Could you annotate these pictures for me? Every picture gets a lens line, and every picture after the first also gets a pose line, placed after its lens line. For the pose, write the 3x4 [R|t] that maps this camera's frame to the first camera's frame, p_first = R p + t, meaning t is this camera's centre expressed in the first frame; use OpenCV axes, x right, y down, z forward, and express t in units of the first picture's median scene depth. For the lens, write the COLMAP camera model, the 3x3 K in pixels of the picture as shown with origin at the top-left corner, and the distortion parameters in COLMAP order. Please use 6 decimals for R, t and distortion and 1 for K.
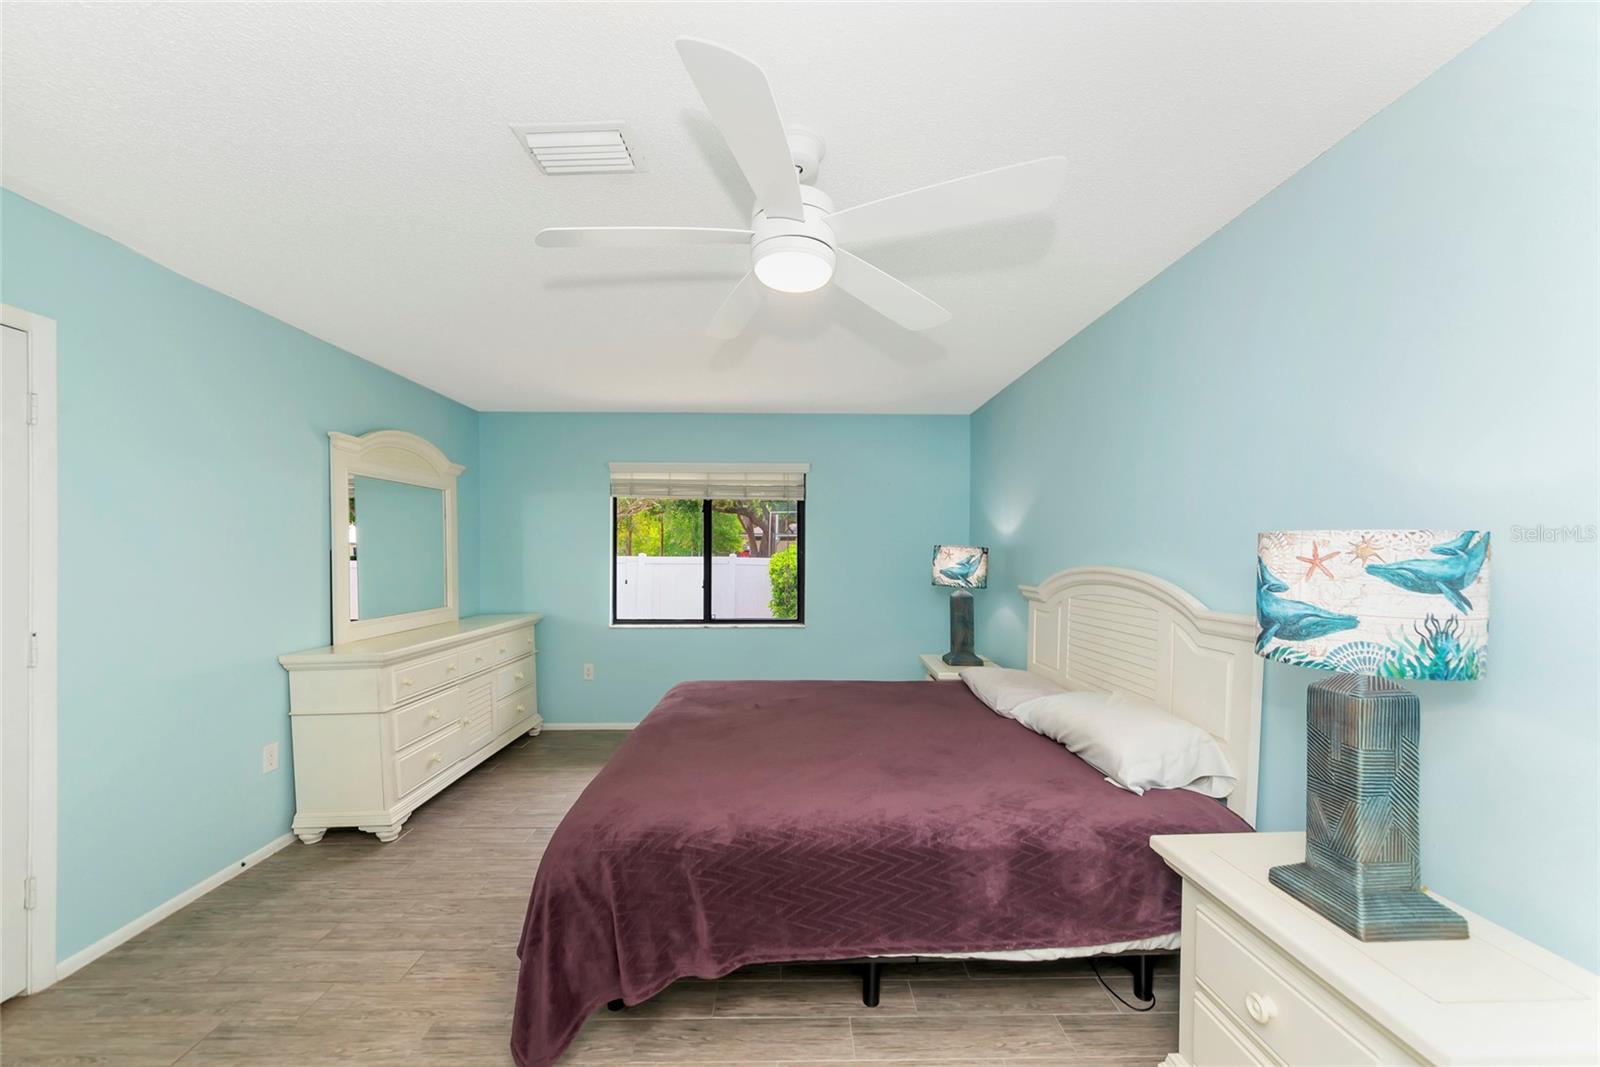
lens RADIAL K [[590.9, 0, 789.5], [0, 590.9, 554.7], [0, 0, 1]] dist [-0.008222, -0.000070]
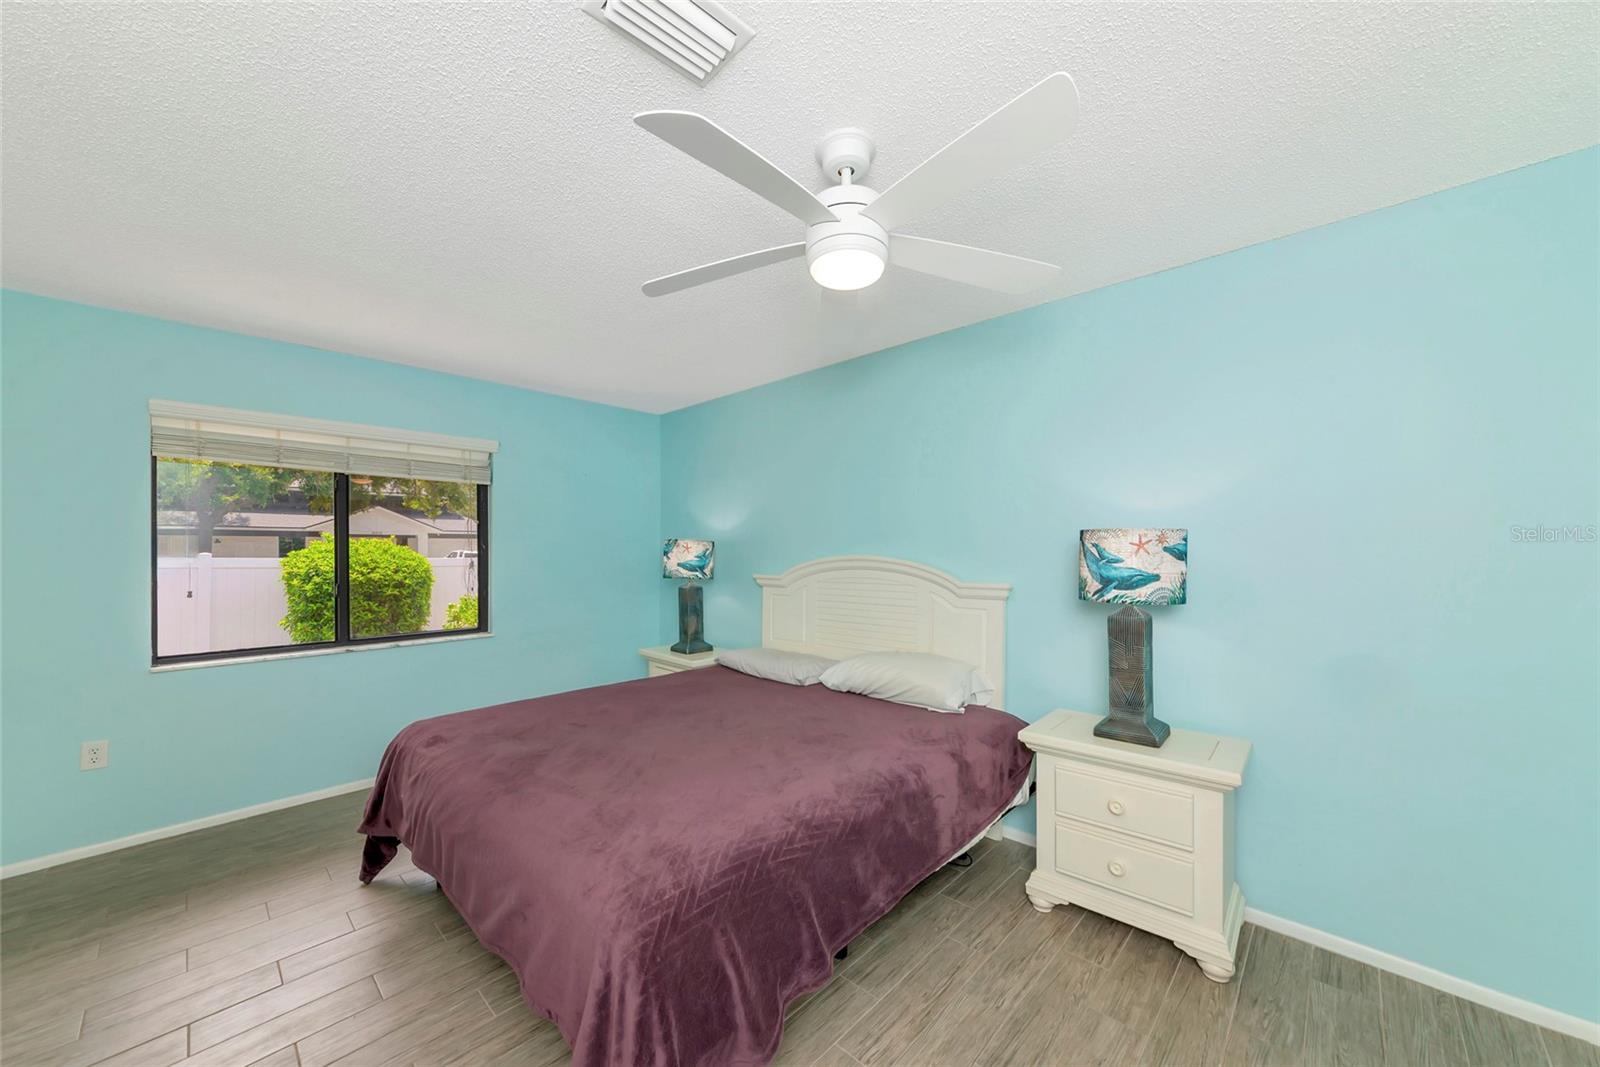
lens RADIAL K [[588.0, 0, 774.5], [0, 588.0, 552.2], [0, 0, 1]] dist [0.002873, 0.000212]
pose [[0.705410, -0.006575, 0.708769, -0.827068], [0.007437, 0.999971, 0.001875, 0.015117], [-0.708760, 0.003948, 0.705438, 0.364102]]
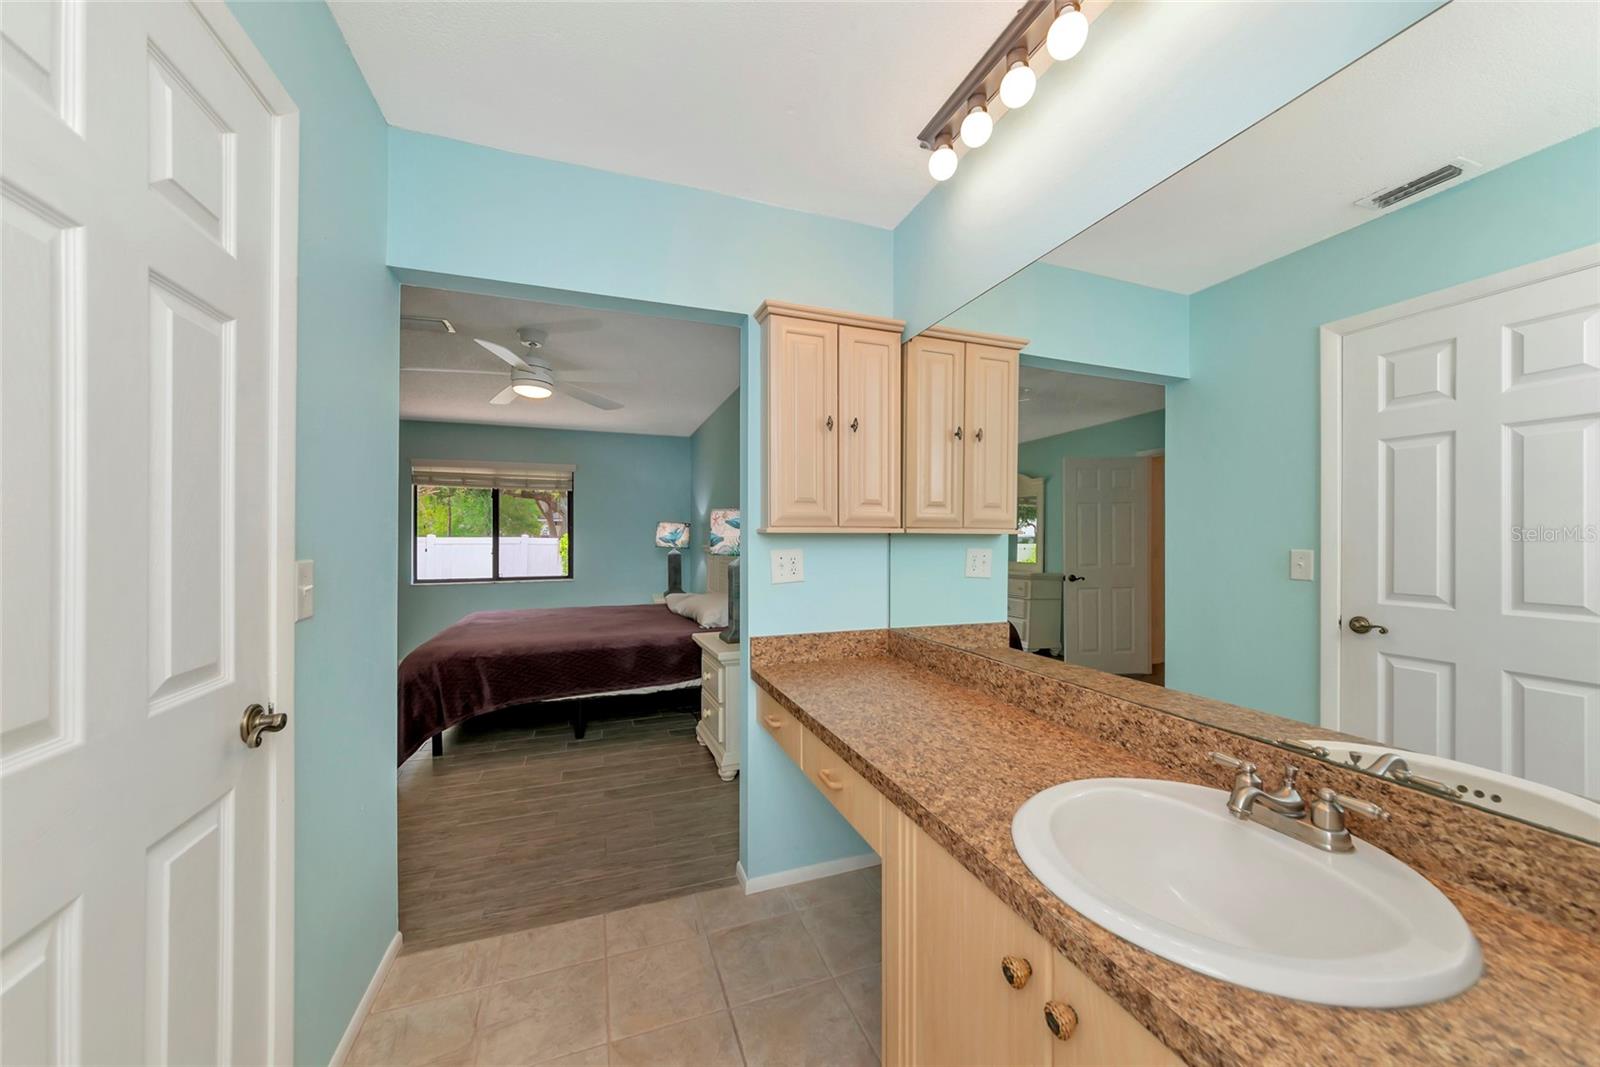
lens RADIAL K [[567.3, 0, 801.2], [0, 567.3, 532.1], [0, 0, 1]] dist [-0.006971, 0.001792]
pose [[0.940419, -0.000483, 0.340017, 0.223150], [0.005717, 0.999880, -0.014391, 0.083649], [-0.339969, 0.015478, 0.940309, -1.311360]]
